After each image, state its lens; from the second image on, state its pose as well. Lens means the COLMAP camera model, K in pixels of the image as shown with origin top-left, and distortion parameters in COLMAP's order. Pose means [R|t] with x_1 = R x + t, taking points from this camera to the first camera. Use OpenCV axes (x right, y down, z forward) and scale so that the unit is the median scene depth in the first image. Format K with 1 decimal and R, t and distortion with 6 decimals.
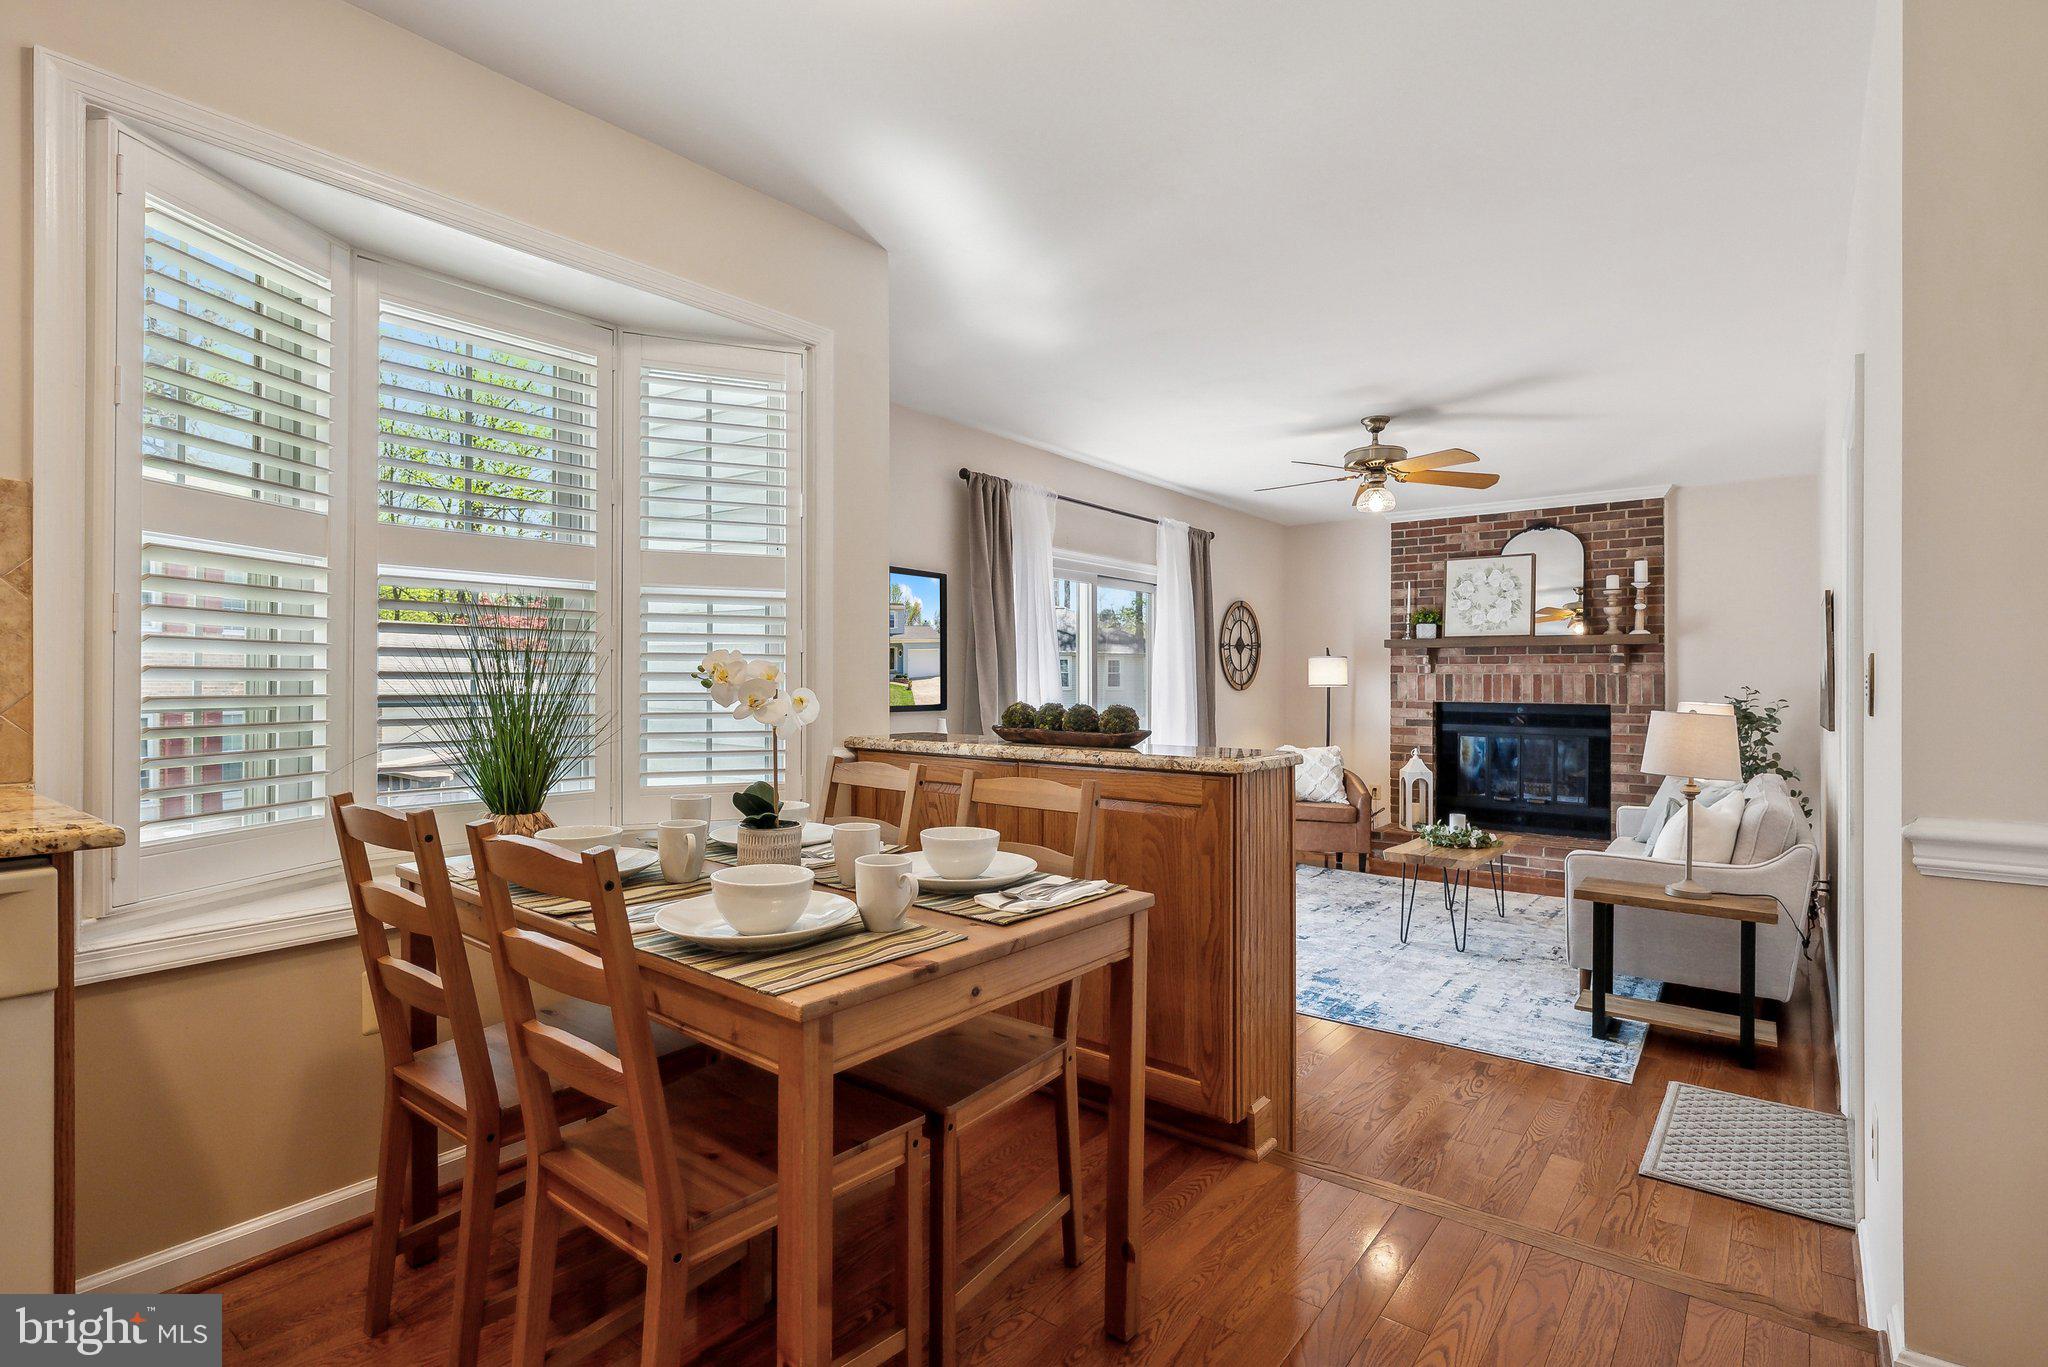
lens RADIAL K [[956.5, 0, 1024.0], [0, 956.5, 683.5], [0, 0, 1]] dist [0.003726, -0.000296]
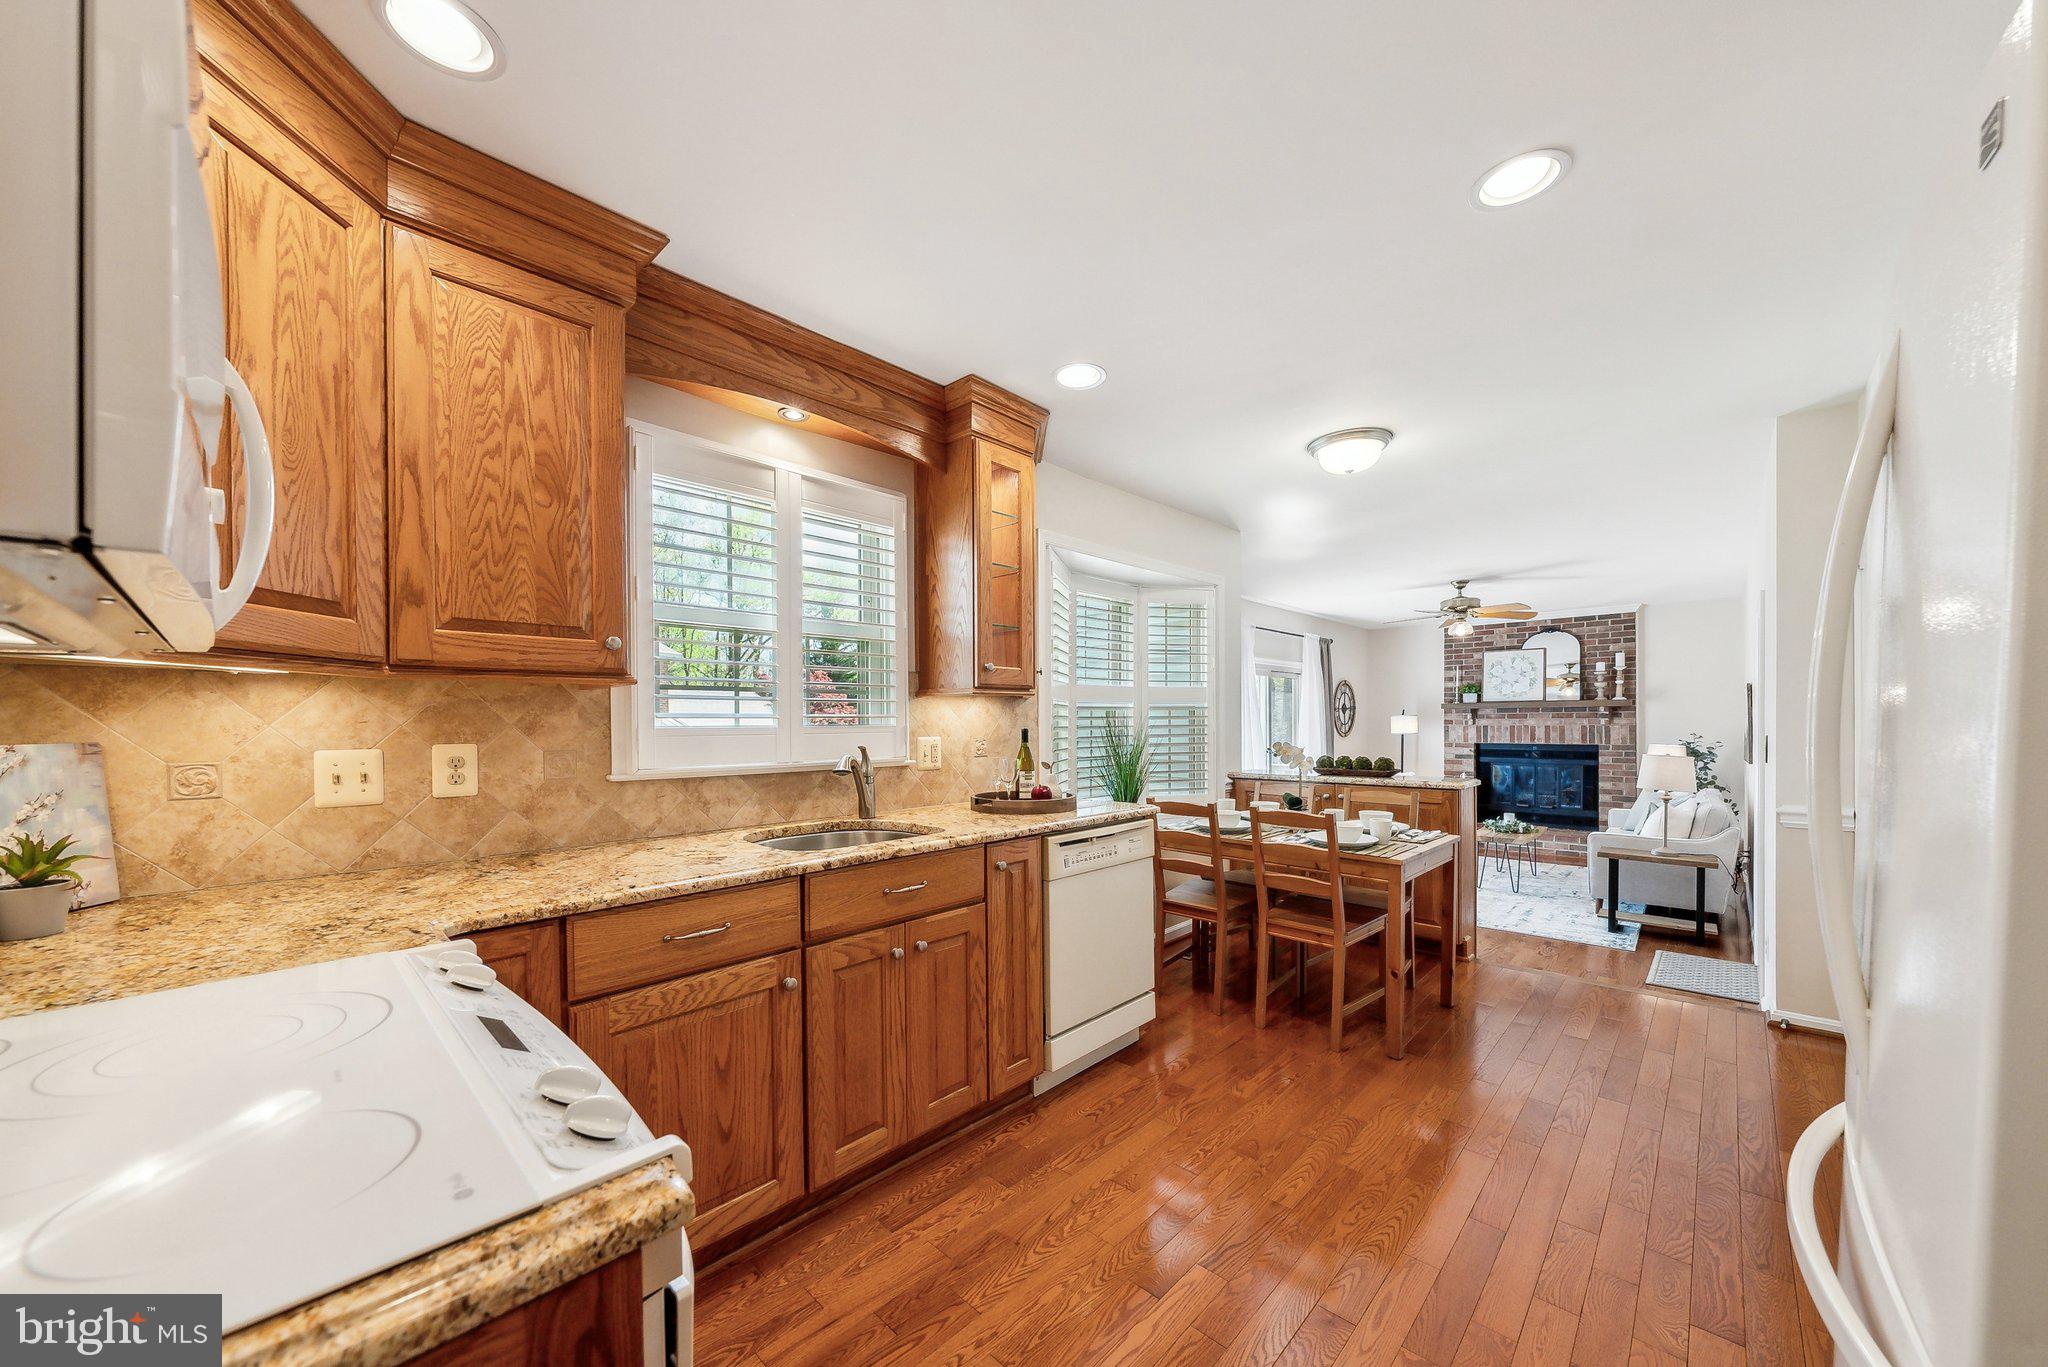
lens RADIAL K [[723.5, 0, 1018.9], [0, 723.5, 732.7], [0, 0, 1]] dist [-0.000859, 0.000115]
pose [[0.995344, -0.011023, -0.095754, -0.220403], [0.012335, 0.999838, 0.013117, -0.025195], [0.095594, -0.014237, 0.995319, -0.269506]]
